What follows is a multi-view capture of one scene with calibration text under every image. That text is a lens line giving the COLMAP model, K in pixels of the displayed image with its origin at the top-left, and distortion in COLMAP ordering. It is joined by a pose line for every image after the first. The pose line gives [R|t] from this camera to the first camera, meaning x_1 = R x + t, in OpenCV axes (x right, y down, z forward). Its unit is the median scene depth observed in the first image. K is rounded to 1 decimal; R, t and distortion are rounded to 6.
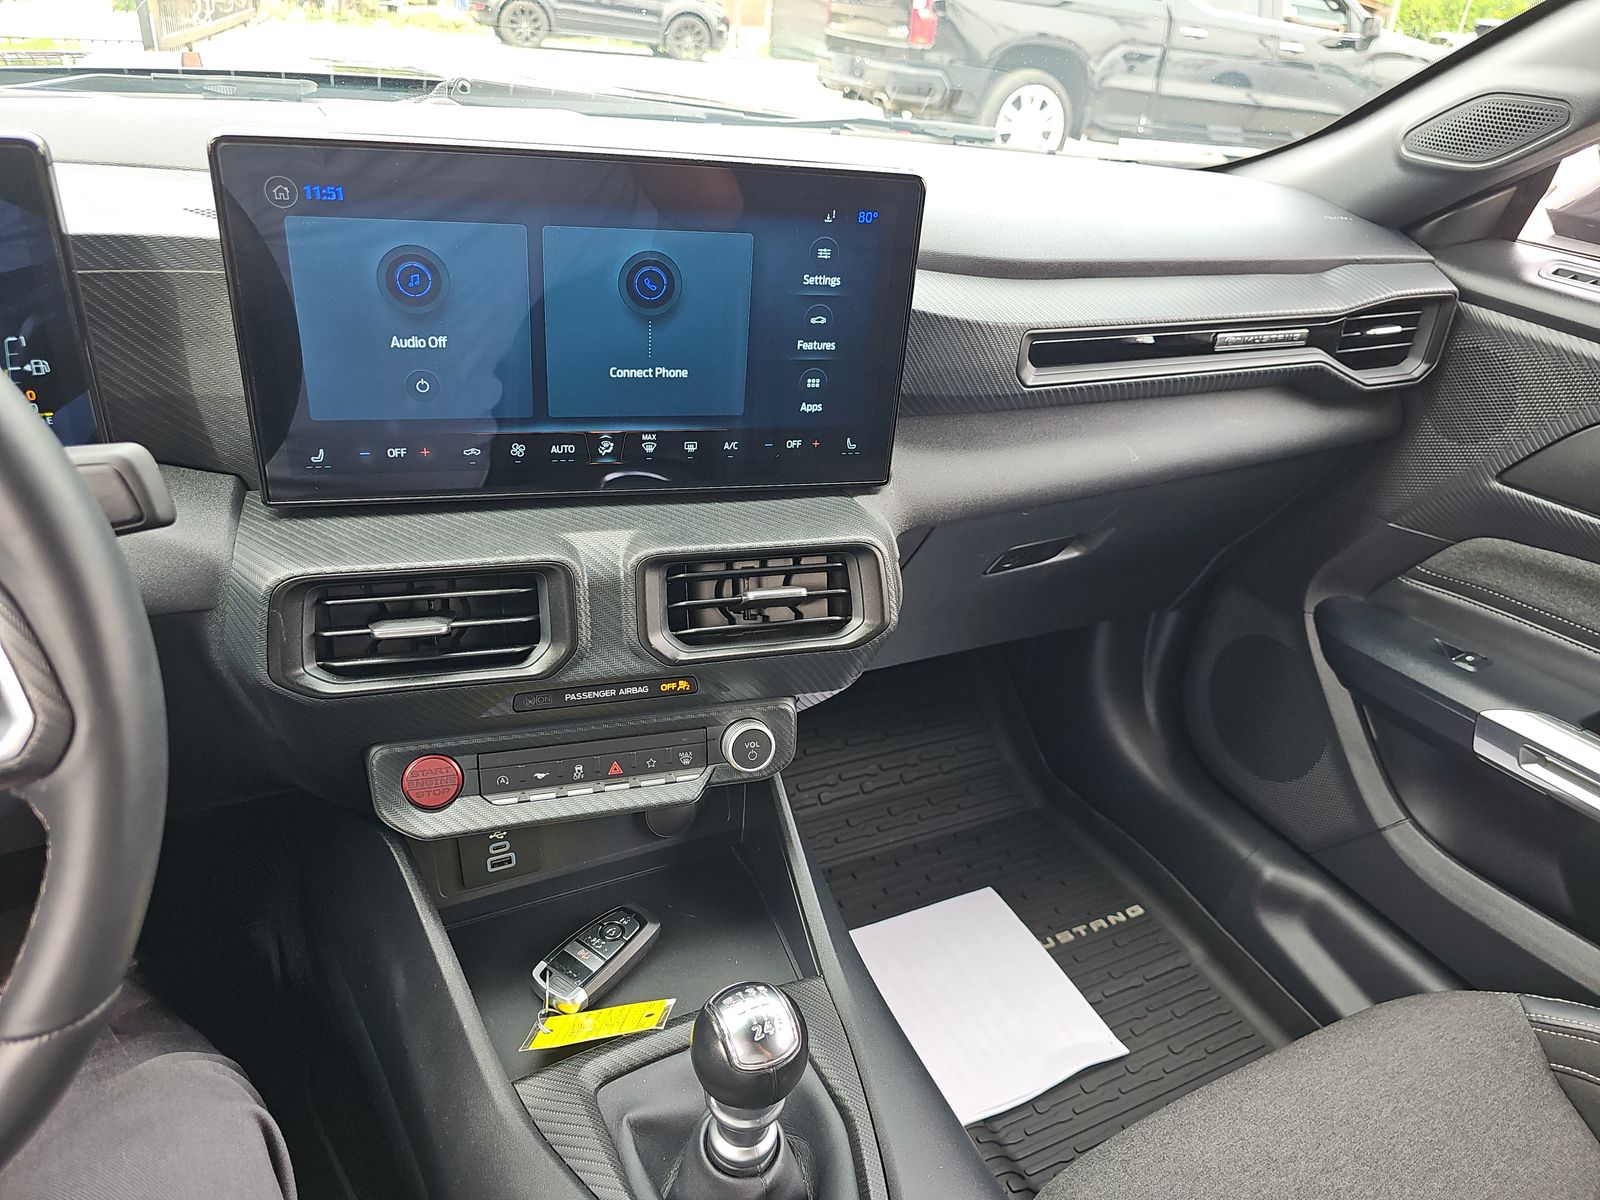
lens RADIAL K [[1063.8, 0, 800.0], [0, 1063.8, 600.0], [0, 0, 1]] dist [0.030752, -0.040959]
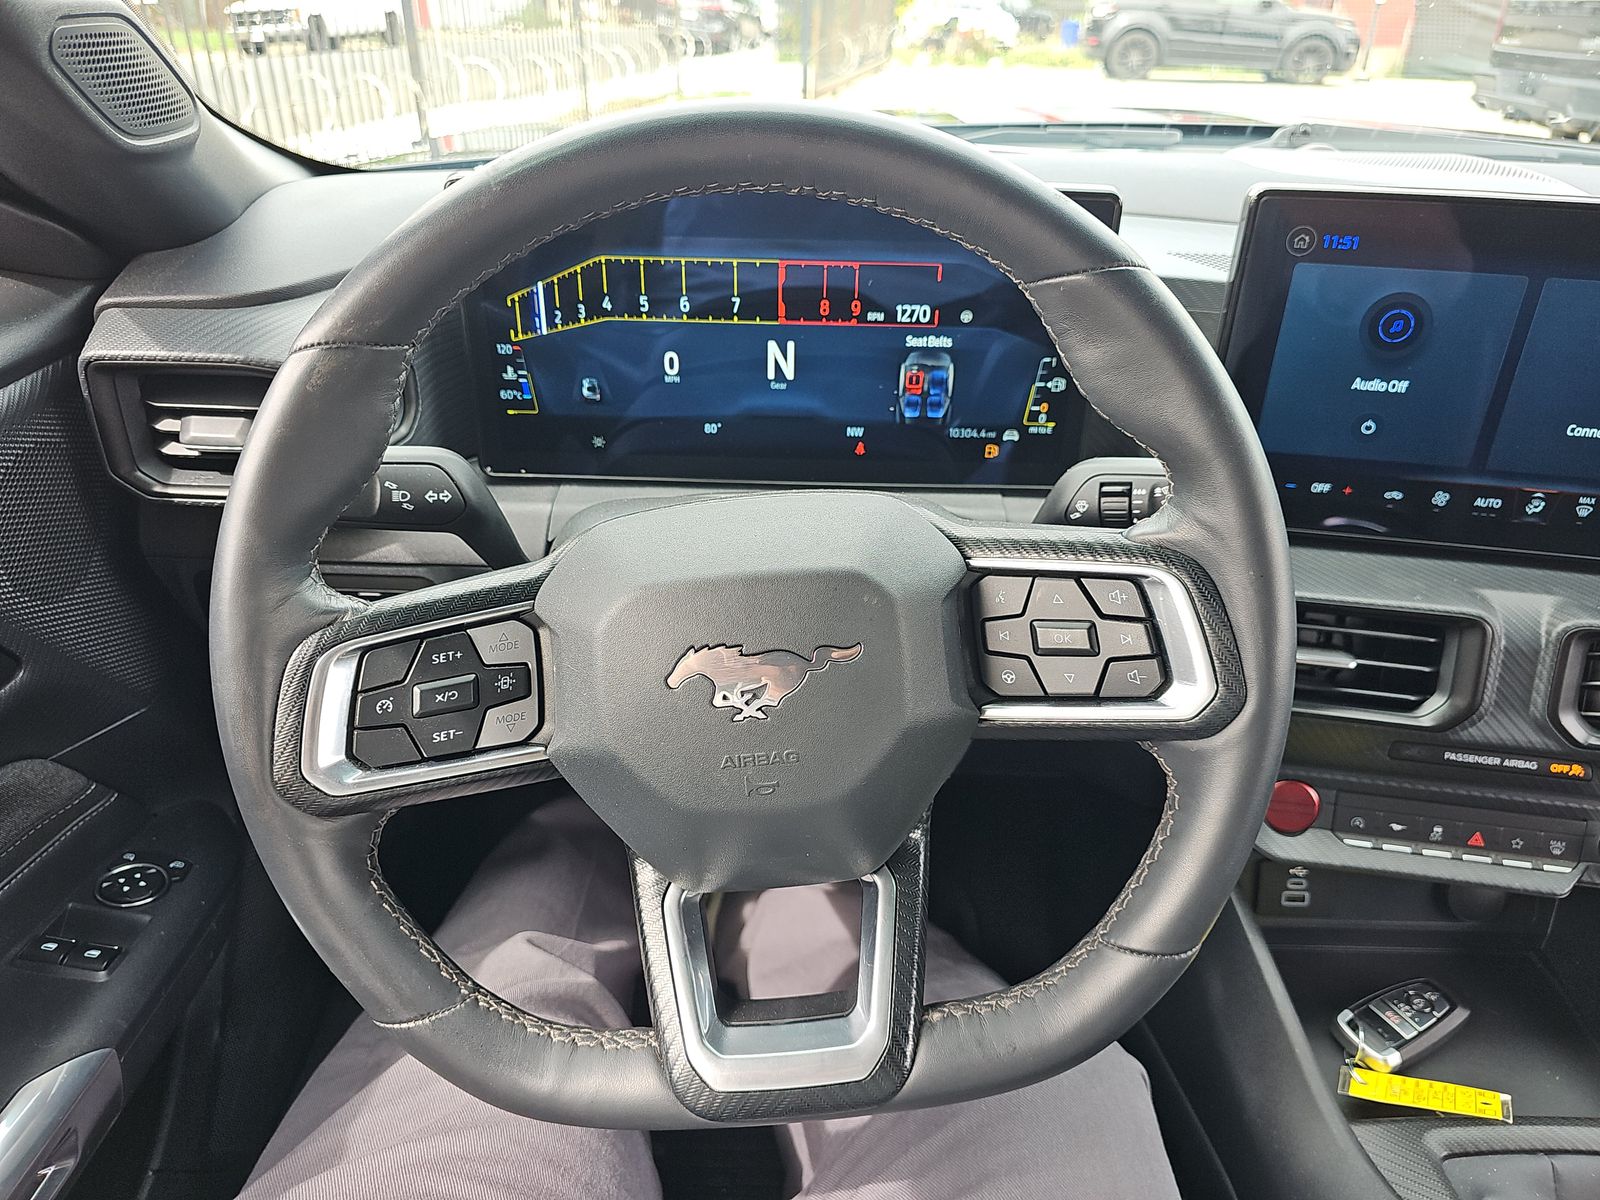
lens RADIAL K [[1068.1, 0, 800.0], [0, 1068.1, 600.0], [0, 0, 1]] dist [-0.000758, -0.019465]
pose [[0.877045, 0.163449, -0.451748, -0.315542], [-0.174312, 0.984530, 0.017801, 0.036688], [0.447669, 0.063133, 0.891968, -0.134691]]
